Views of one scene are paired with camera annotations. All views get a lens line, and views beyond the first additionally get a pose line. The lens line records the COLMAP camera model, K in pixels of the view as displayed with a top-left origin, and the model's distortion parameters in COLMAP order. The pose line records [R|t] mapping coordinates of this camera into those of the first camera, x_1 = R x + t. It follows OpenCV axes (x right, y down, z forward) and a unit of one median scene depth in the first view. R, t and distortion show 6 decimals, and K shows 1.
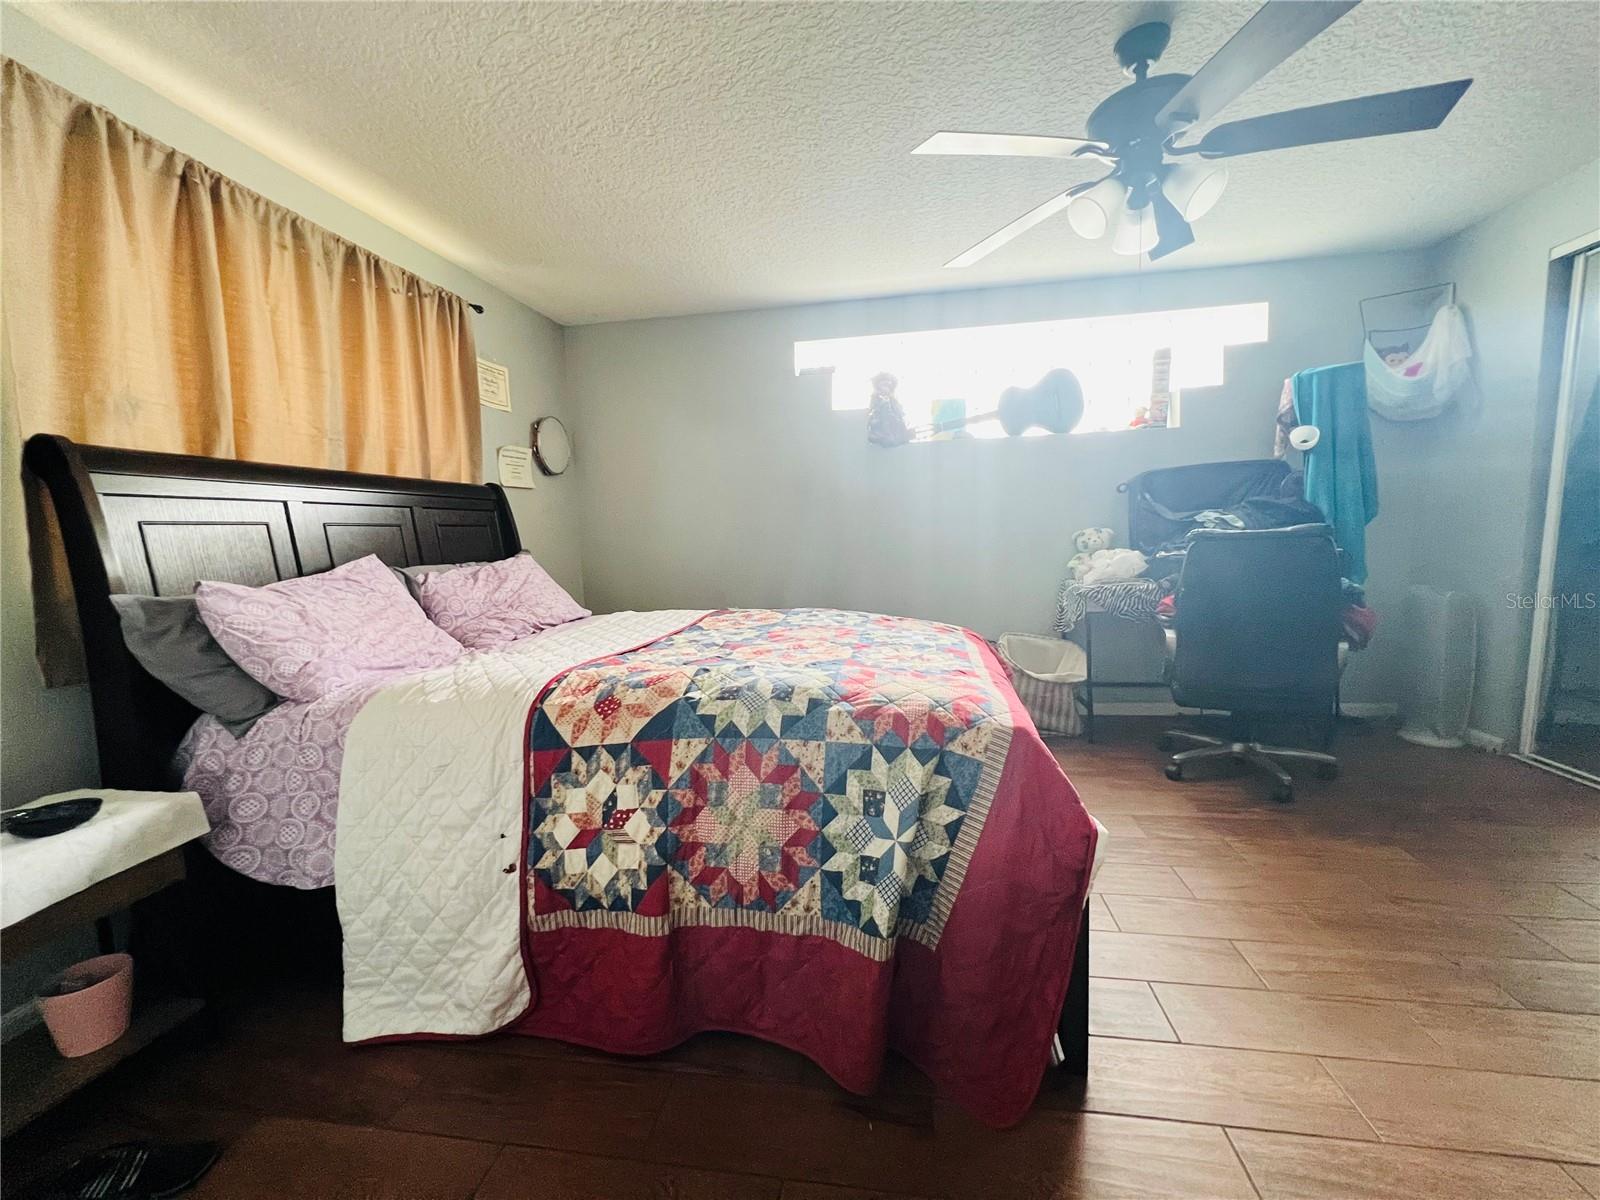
lens RADIAL K [[638.3, 0, 798.0], [0, 638.3, 598.6], [0, 0, 1]] dist [-0.000246, -0.000565]
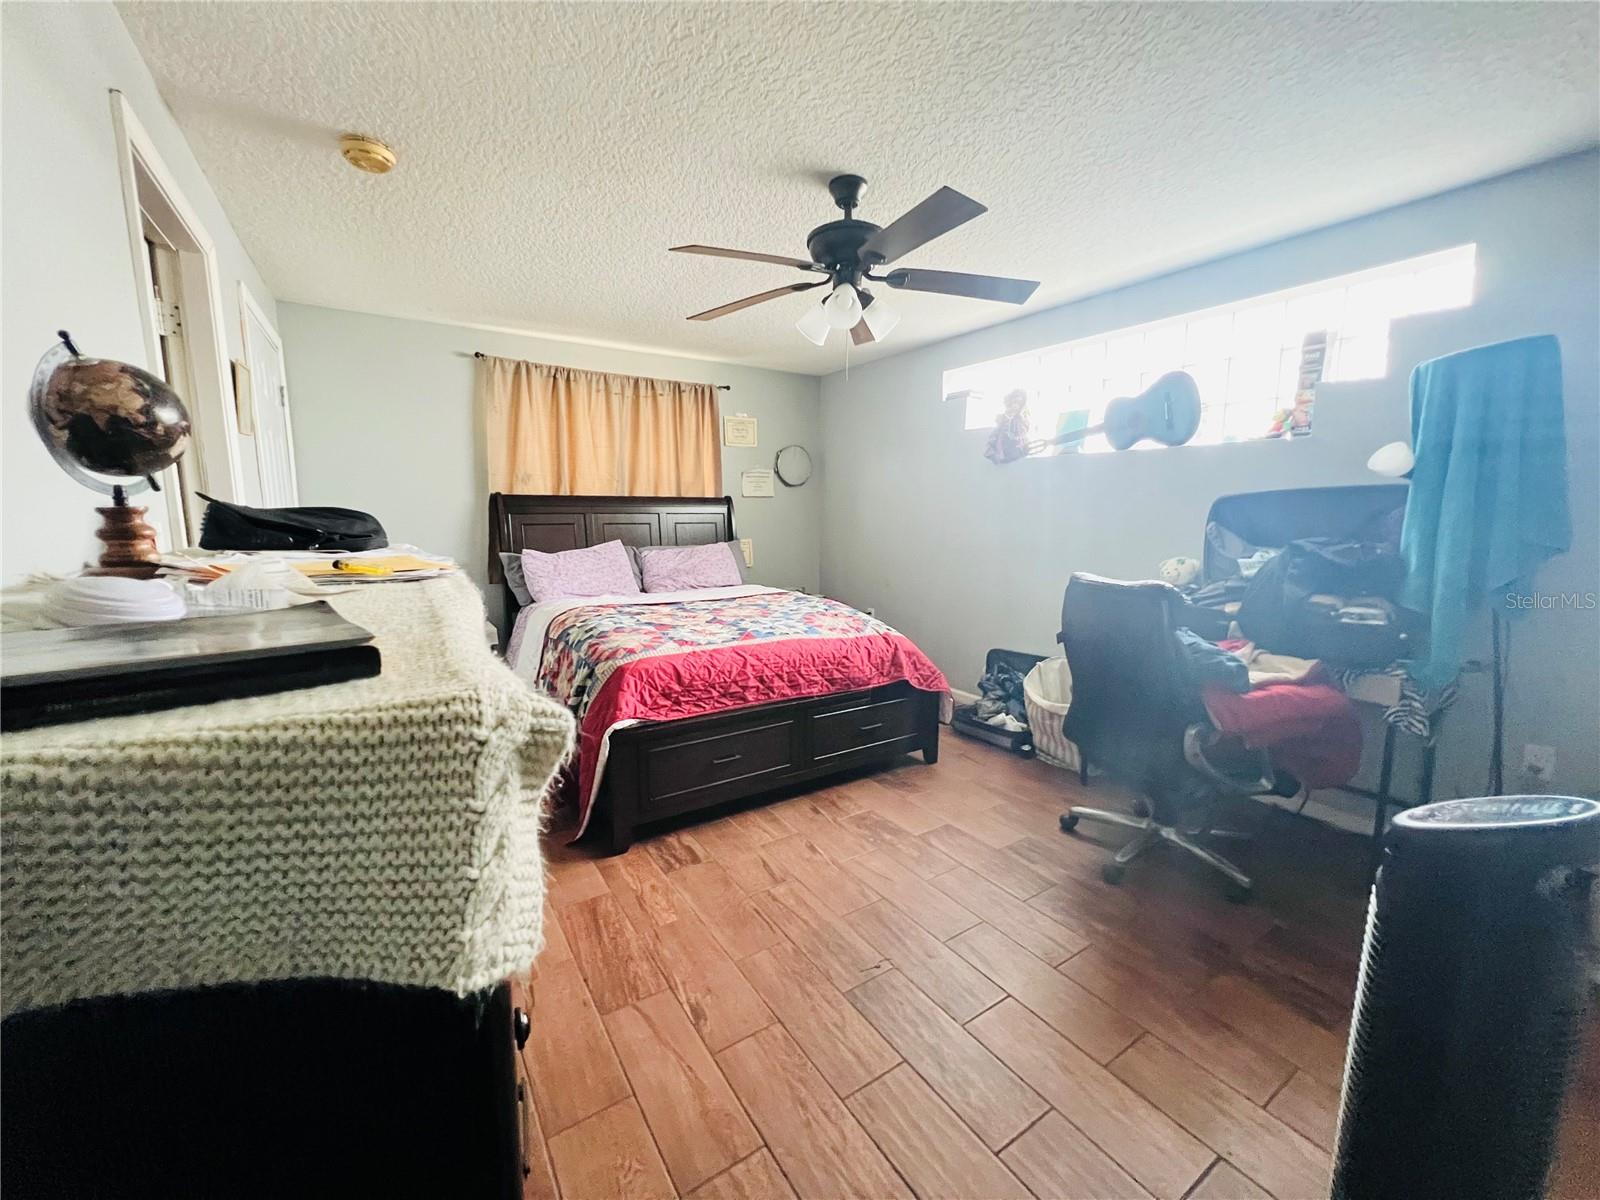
lens RADIAL K [[638.3, 0, 798.6], [0, 638.3, 606.0], [0, 0, 1]] dist [-0.000246, -0.000565]
pose [[0.669593, 0.148350, -0.727762, 0.773434], [-0.102689, 0.988930, 0.107106, -0.088771], [0.735595, 0.003016, 0.677415, 0.039975]]
